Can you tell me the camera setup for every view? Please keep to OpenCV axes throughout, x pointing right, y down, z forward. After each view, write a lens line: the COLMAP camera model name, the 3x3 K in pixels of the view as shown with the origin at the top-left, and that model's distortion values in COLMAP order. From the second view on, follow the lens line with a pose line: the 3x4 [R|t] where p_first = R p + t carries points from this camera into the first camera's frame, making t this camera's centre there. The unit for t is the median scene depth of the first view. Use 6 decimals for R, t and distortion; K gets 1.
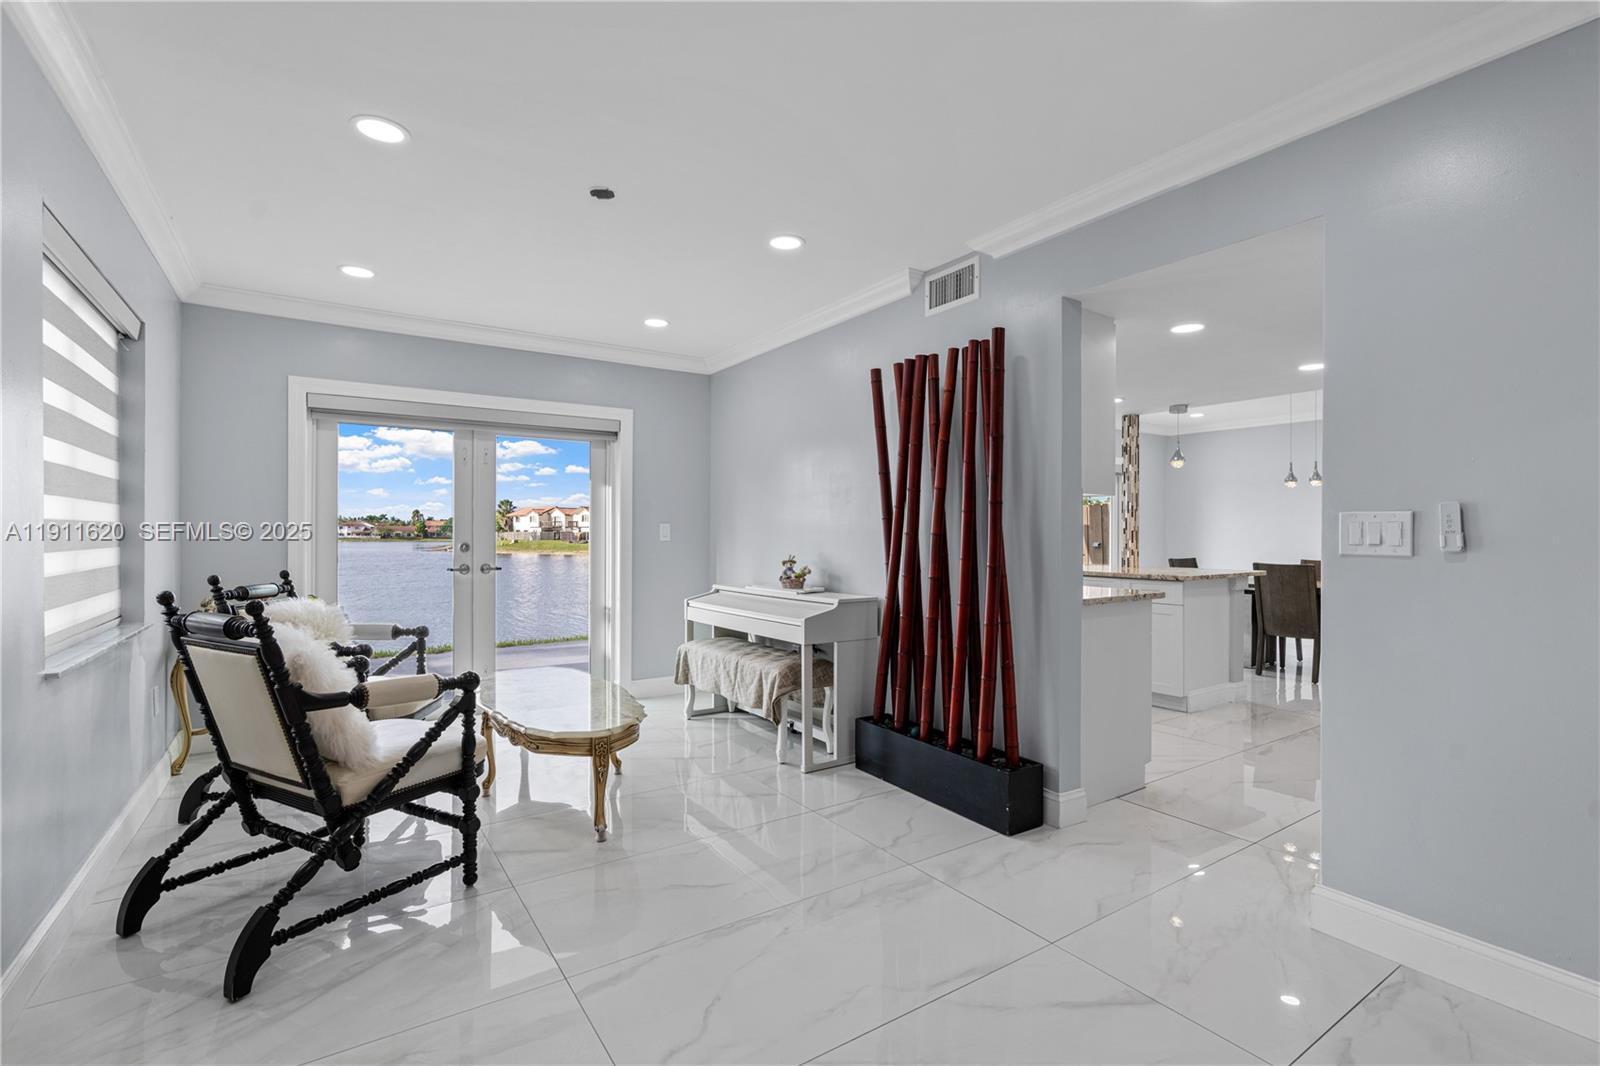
lens RADIAL K [[743.7, 0, 800.0], [0, 743.7, 533.0], [0, 0, 1]] dist [-0.001457, 0.000532]
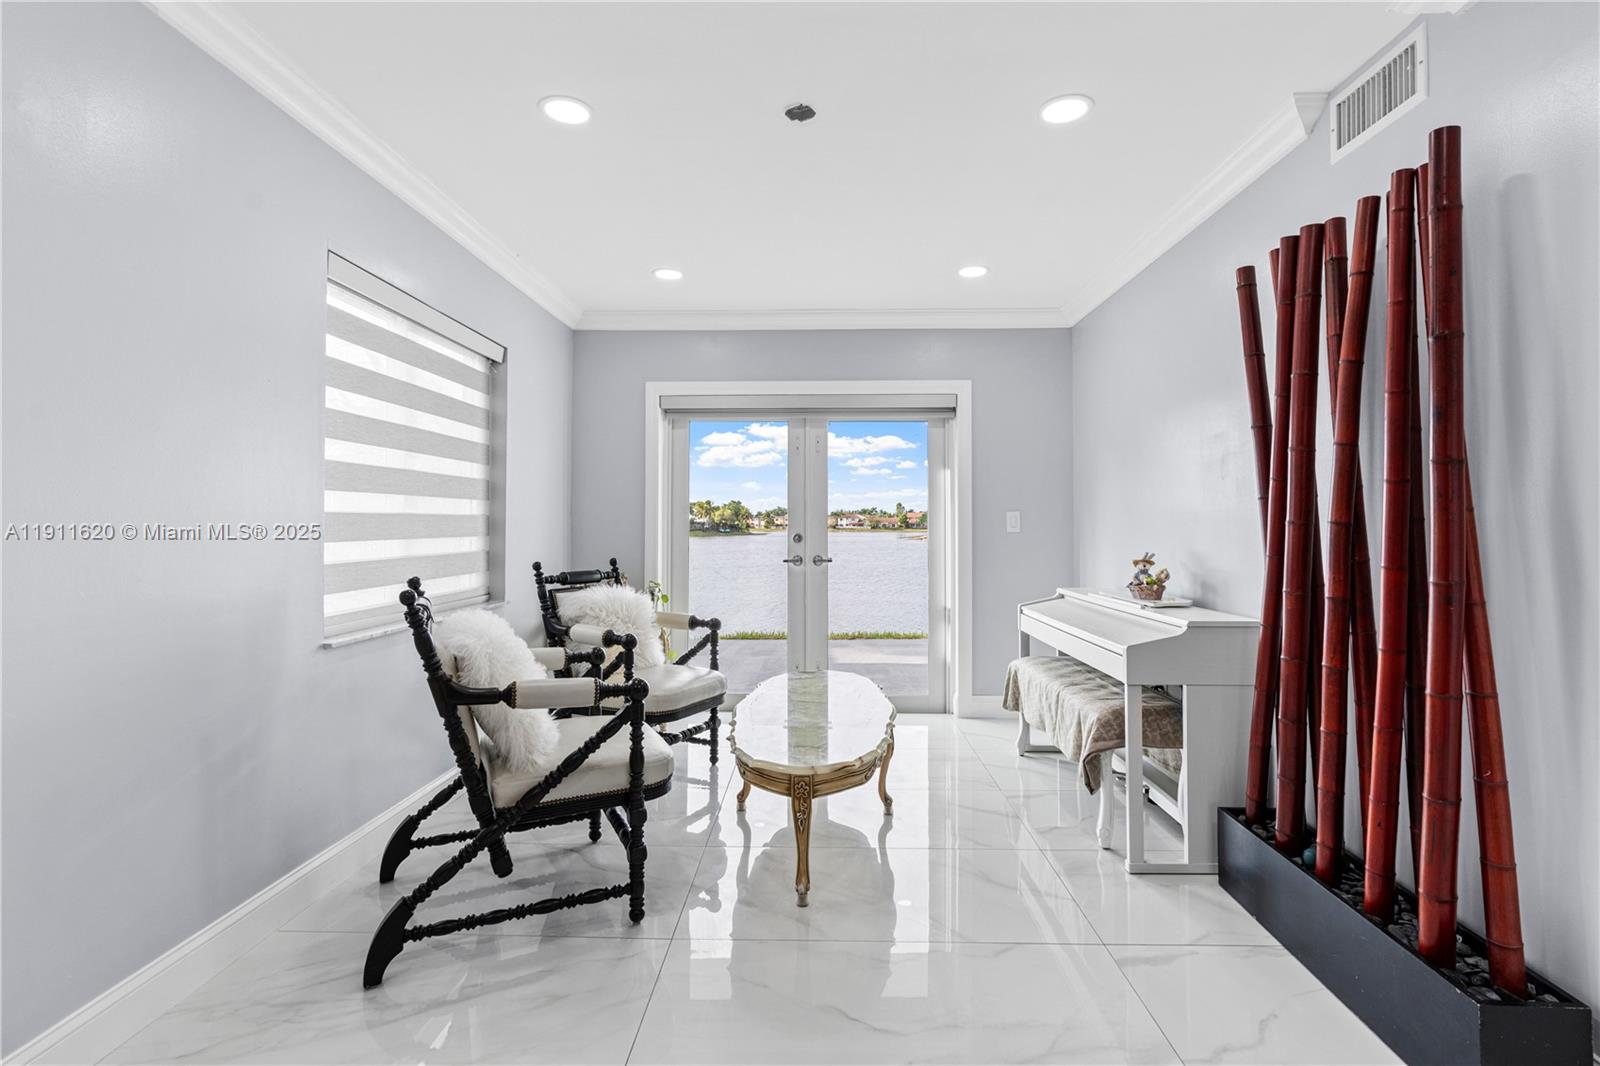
lens RADIAL K [[747.0, 0, 804.8], [0, 747.0, 504.6], [0, 0, 1]] dist [-0.004262, -0.000024]
pose [[0.815698, -0.017964, -0.578199, 0.161833], [0.003466, 0.999652, -0.026168, 0.001196], [0.578468, 0.019341, 0.815476, 0.256810]]
